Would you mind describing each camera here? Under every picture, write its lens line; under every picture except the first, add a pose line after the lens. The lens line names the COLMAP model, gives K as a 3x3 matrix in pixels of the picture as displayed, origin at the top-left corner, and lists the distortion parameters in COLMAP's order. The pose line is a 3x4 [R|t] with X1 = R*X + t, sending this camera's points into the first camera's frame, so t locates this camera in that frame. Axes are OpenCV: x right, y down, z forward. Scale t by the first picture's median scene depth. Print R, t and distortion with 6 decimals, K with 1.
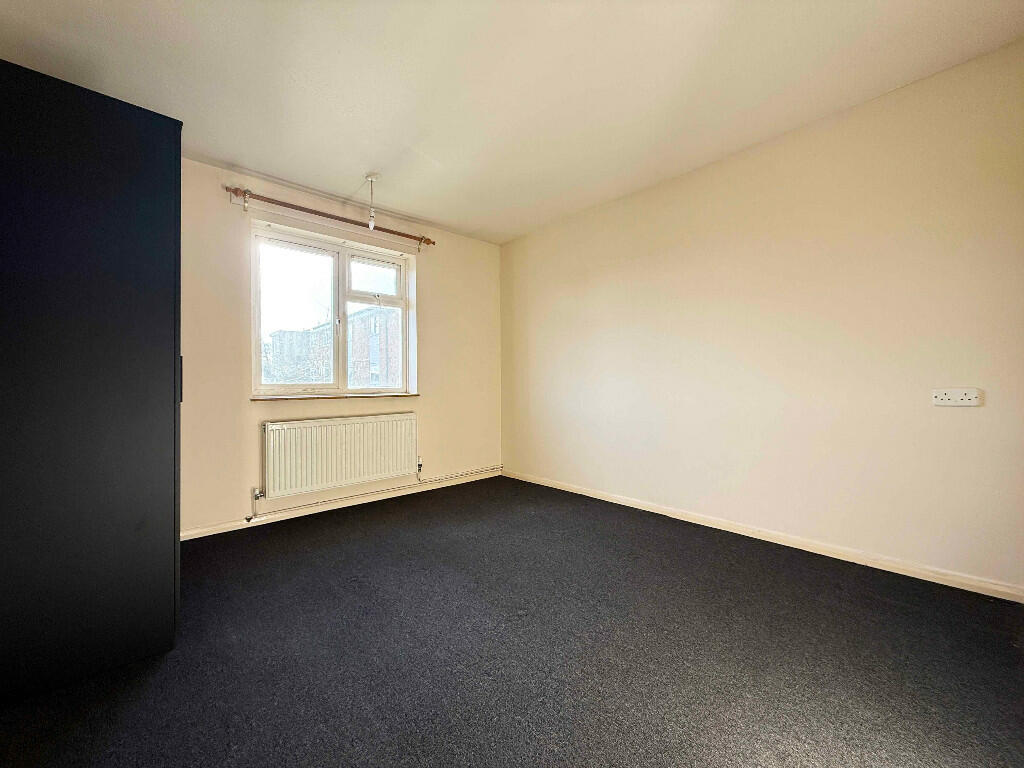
lens RADIAL K [[409.4, 0, 507.1], [0, 409.4, 383.1], [0, 0, 1]] dist [-0.000650, 0.000029]
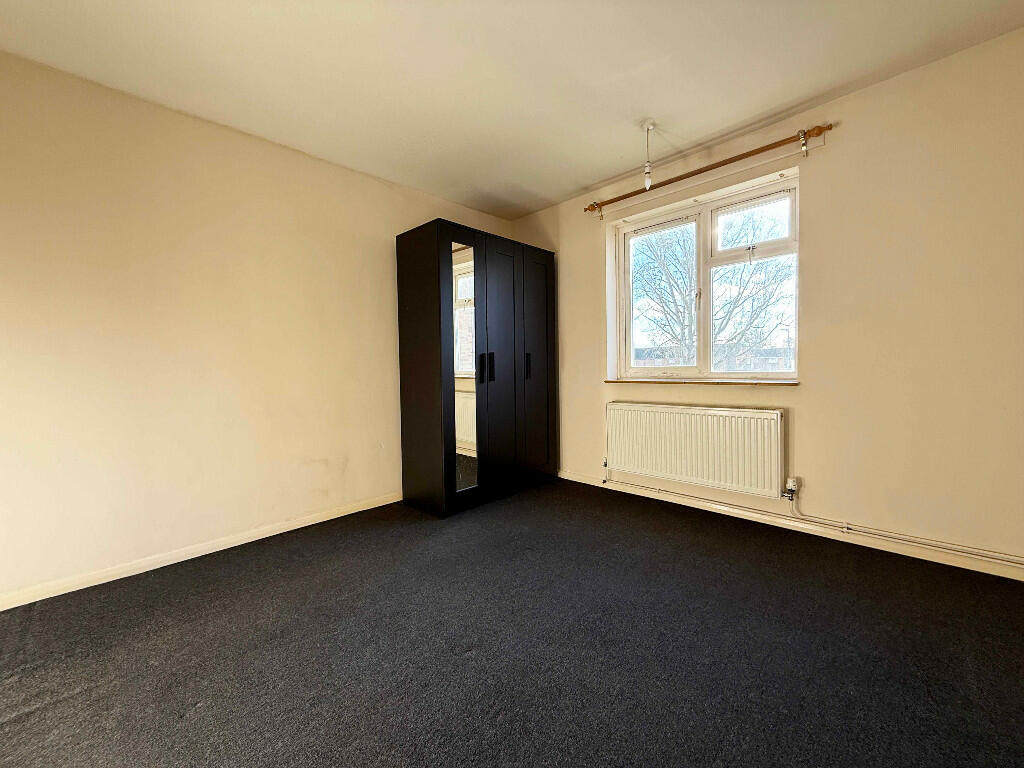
lens RADIAL K [[409.4, 0, 507.1], [0, 409.4, 383.1], [0, 0, 1]] dist [-0.000650, 0.000029]
pose [[0.046161, 0.041909, -0.998055, 0.436911], [0.013899, 0.998996, 0.042591, -0.006288], [0.998837, -0.015838, 0.045532, 0.548465]]
